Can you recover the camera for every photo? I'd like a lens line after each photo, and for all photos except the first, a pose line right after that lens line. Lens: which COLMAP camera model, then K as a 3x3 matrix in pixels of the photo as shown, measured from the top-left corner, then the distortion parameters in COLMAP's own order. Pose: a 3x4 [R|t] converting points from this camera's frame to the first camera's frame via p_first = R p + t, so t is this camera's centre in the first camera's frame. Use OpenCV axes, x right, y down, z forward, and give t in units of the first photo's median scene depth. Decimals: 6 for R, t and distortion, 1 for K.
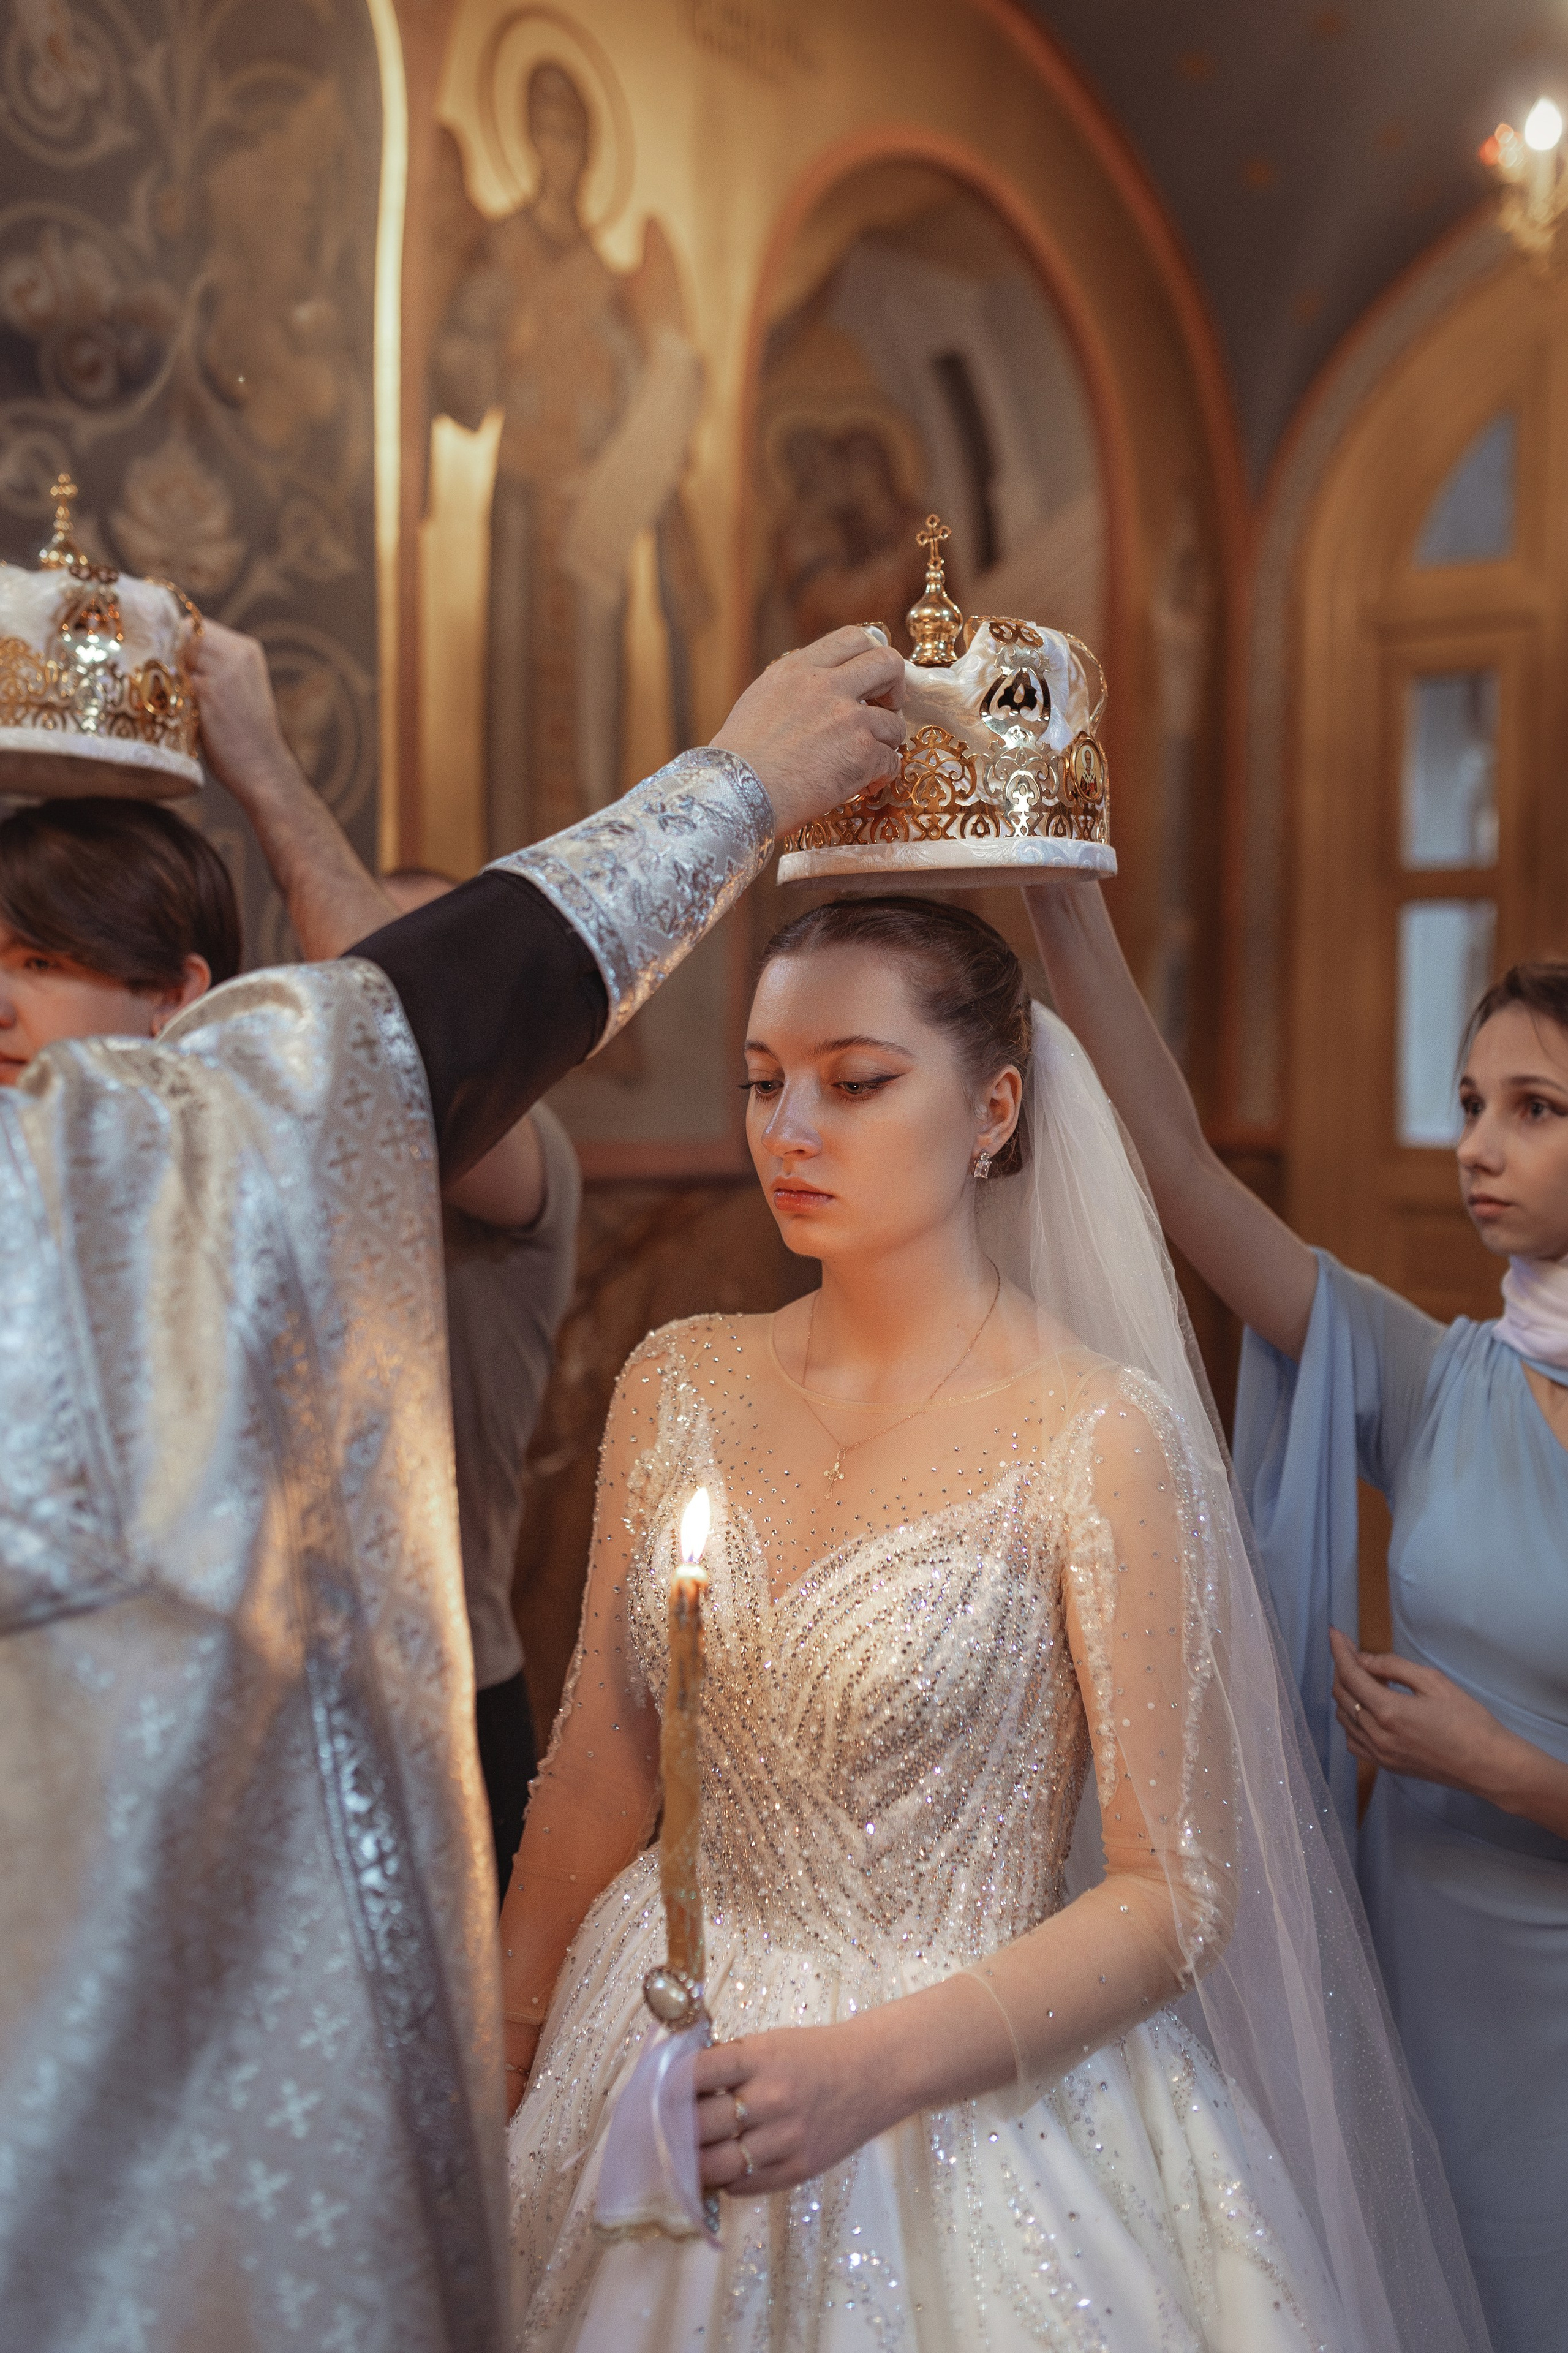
lens RADIAL K [[2340.8, 0, 777.4], [0, 2340.8, 1173.9], [0, 0, 1]] dist [-0.073766, -0.002113]
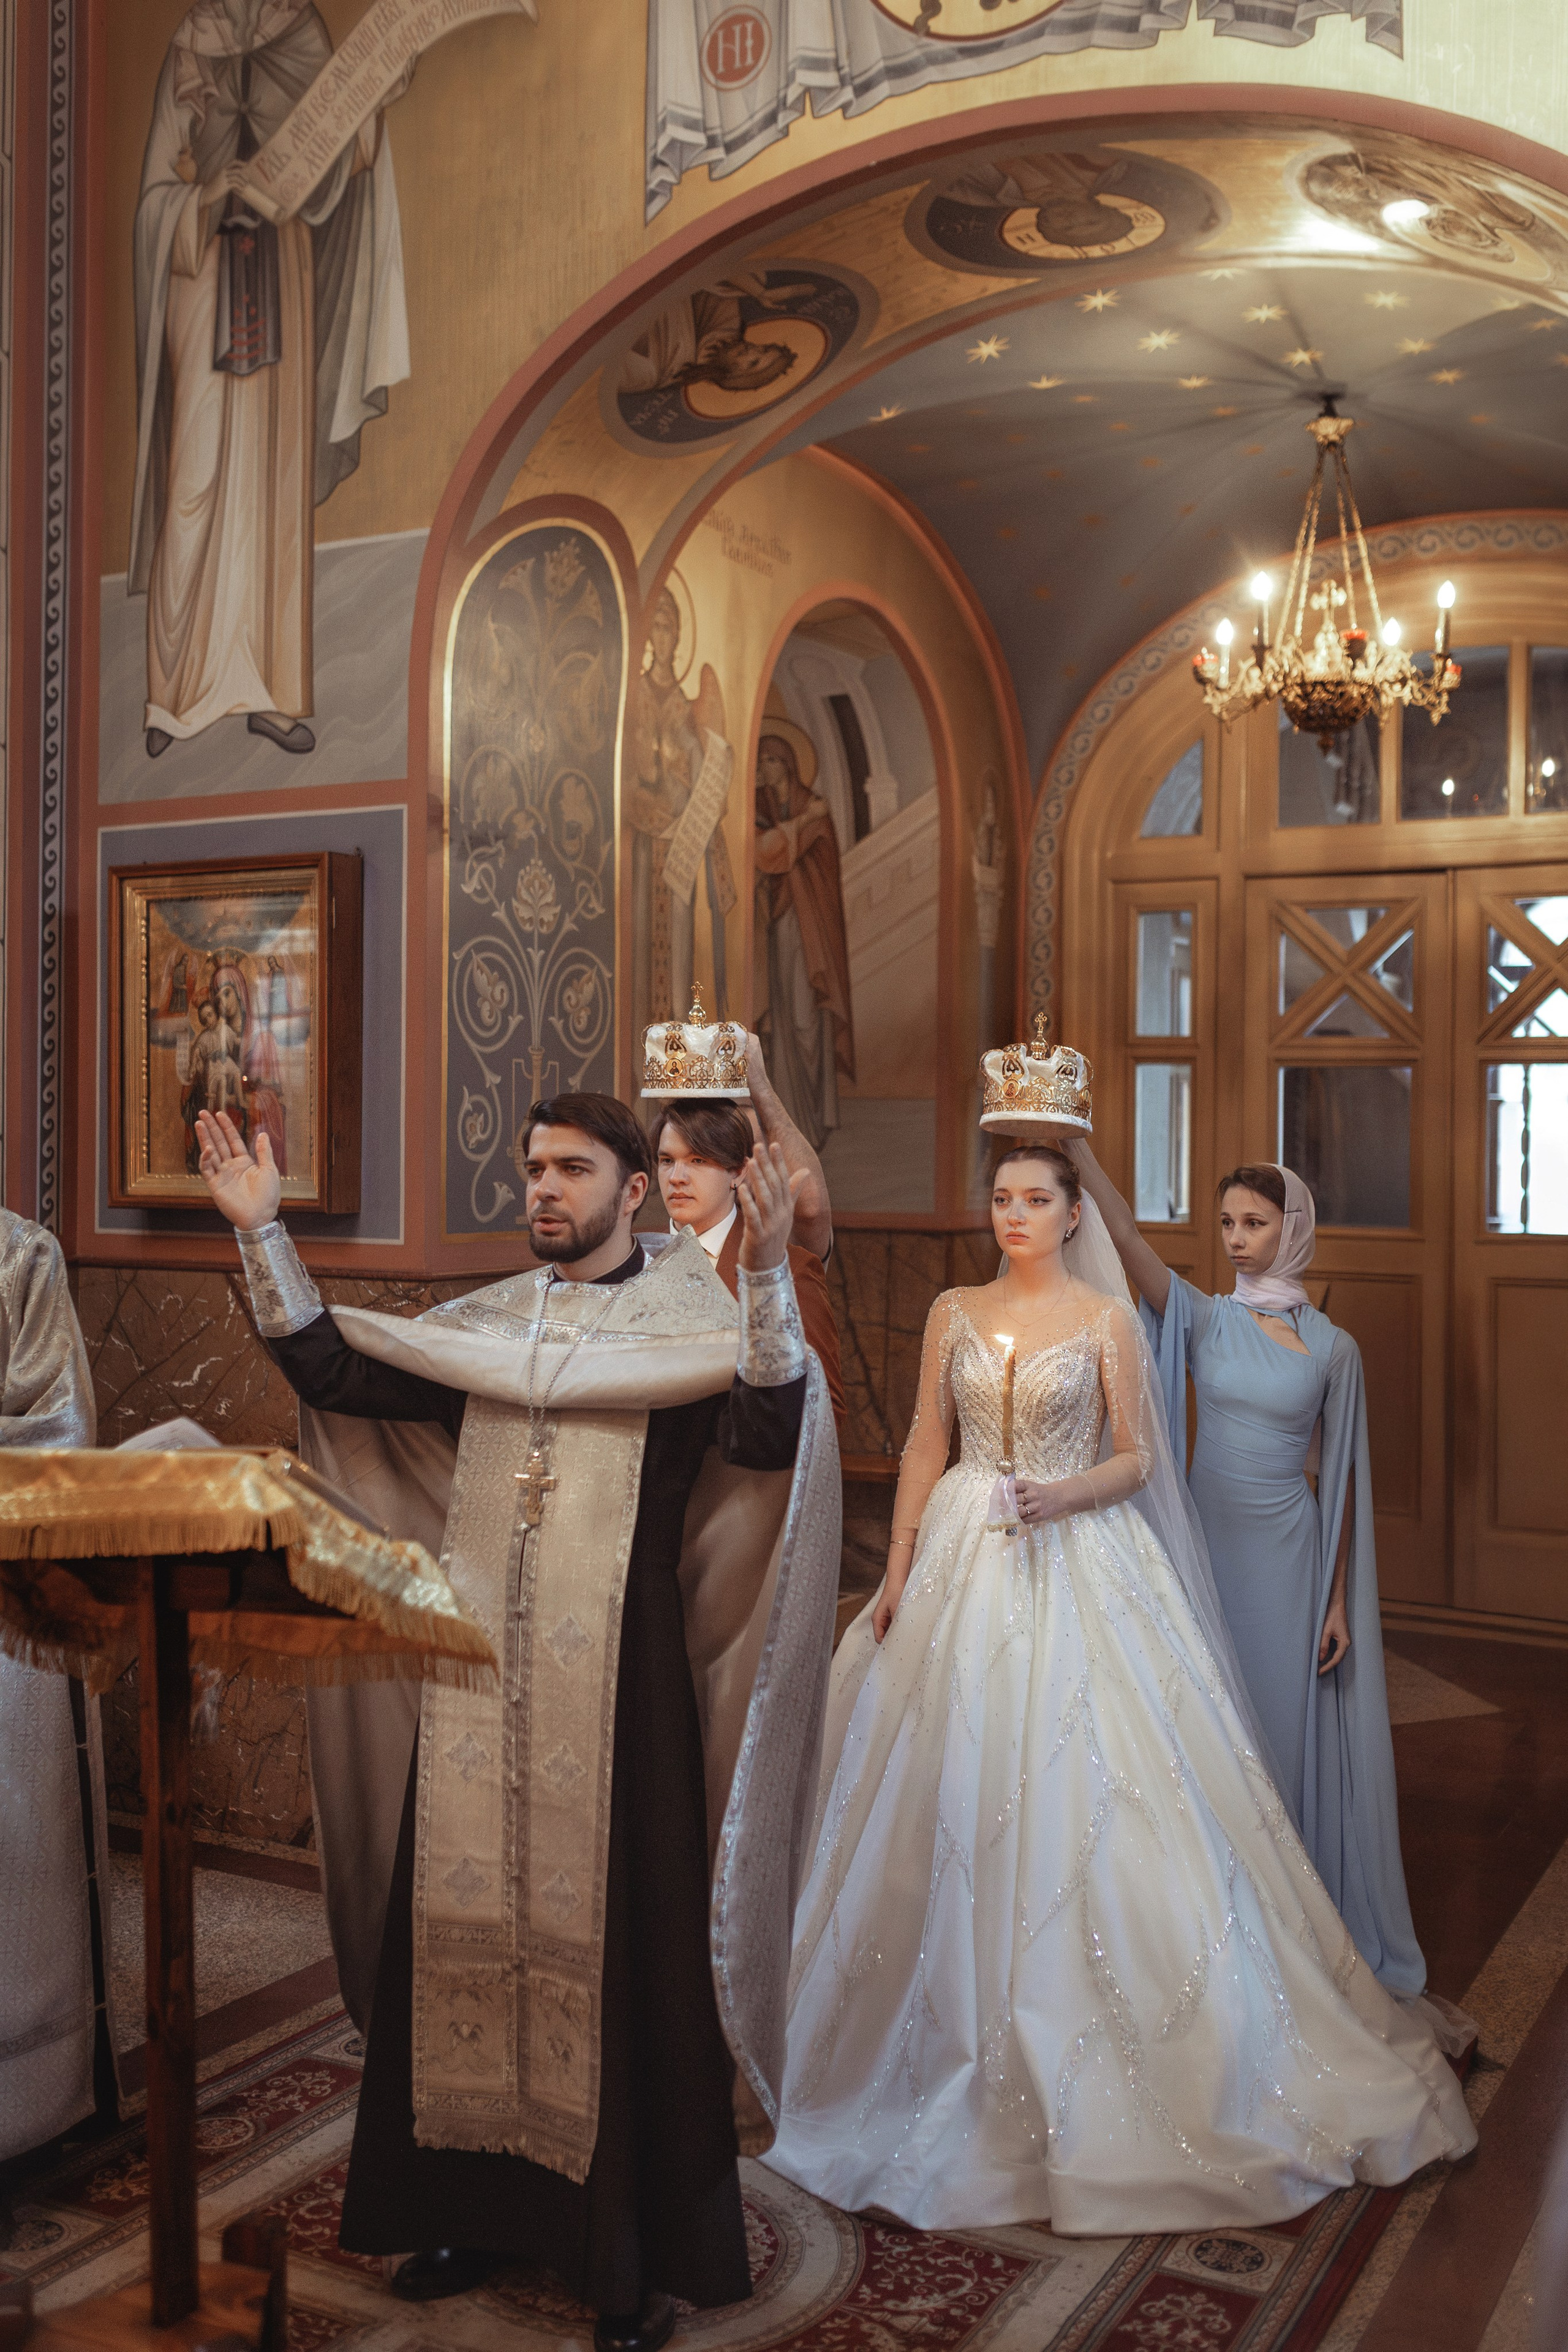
lens RADIAL K [[2340.0, 0, 777.4], [0, 2340.0, 1173.4], [0, 0, 1]] dist [-0.073766, -0.002113]
pose [[0.990914, -0.001122, 0.134493, -0.578396], [0.005329, 0.999508, -0.030923, 0.006510], [-0.134392, 0.031359, 0.990432, -1.650433]]
